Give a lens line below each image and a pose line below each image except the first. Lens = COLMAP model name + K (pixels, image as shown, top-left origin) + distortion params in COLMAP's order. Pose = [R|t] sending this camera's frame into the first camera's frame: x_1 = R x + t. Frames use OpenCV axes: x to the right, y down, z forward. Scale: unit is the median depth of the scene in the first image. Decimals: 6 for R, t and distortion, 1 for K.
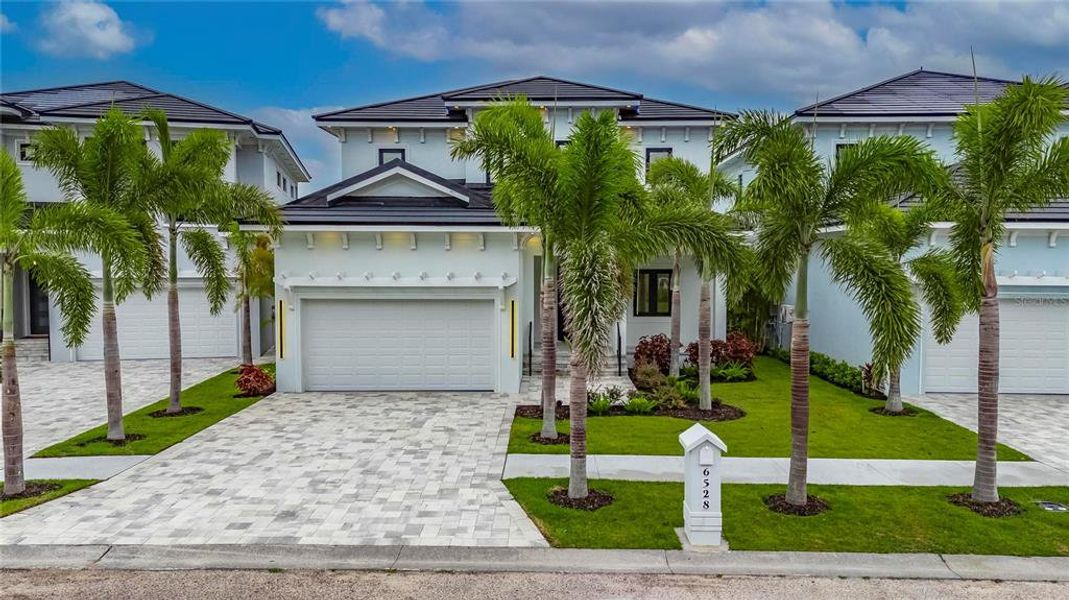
lens RADIAL K [[819.4, 0, 536.1], [0, 819.4, 307.0], [0, 0, 1]] dist [0.039563, -0.029452]
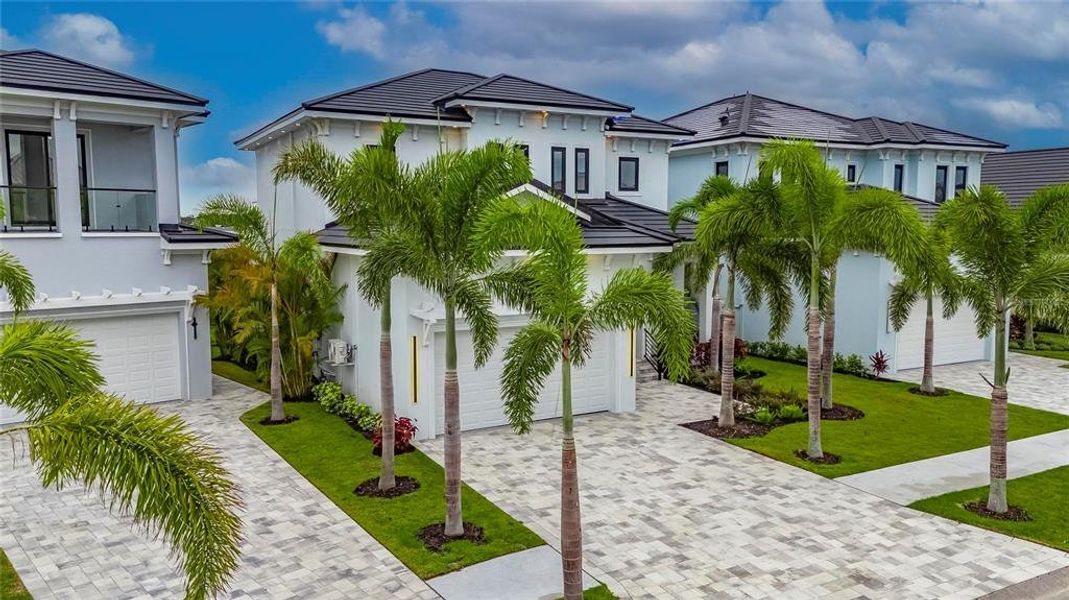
lens RADIAL K [[819.4, 0, 550.6], [0, 819.4, 297.2], [0, 0, 1]] dist [0.039563, -0.029452]
pose [[0.860892, -0.047090, 0.506604, -1.075171], [0.031101, 0.998716, 0.039982, -0.135710], [-0.507836, -0.018665, 0.861252, 0.324173]]
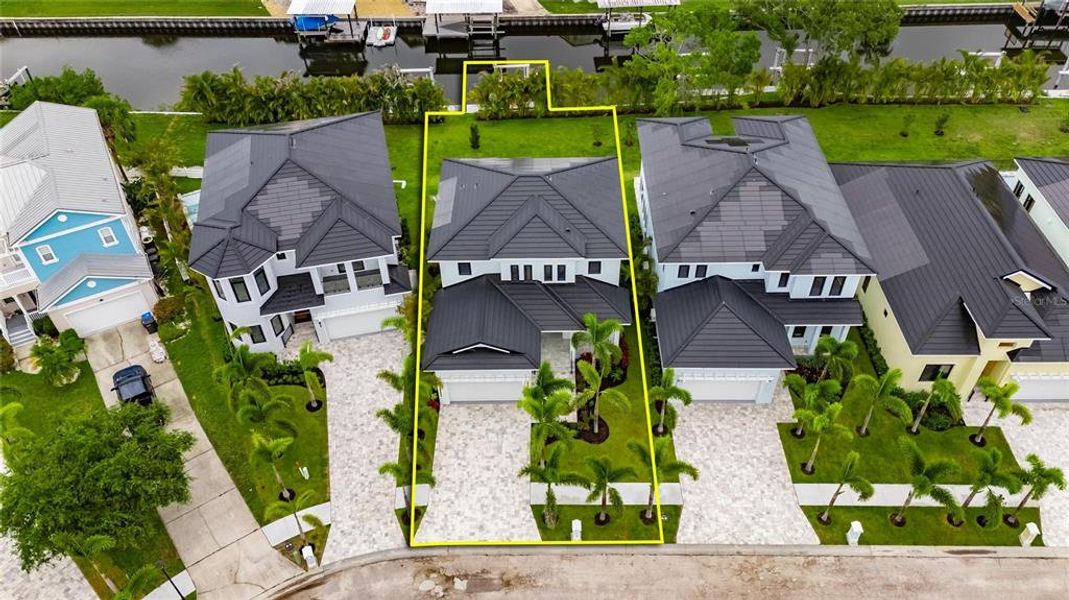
lens RADIAL K [[819.4, 0, 534.7], [0, 819.4, 309.6], [0, 0, 1]] dist [0.039563, -0.029452]
pose [[0.999903, -0.013936, 0.000482, -0.010771], [0.010386, 0.767373, 0.641117, -3.208865], [-0.009305, -0.641049, 0.767443, -1.483777]]
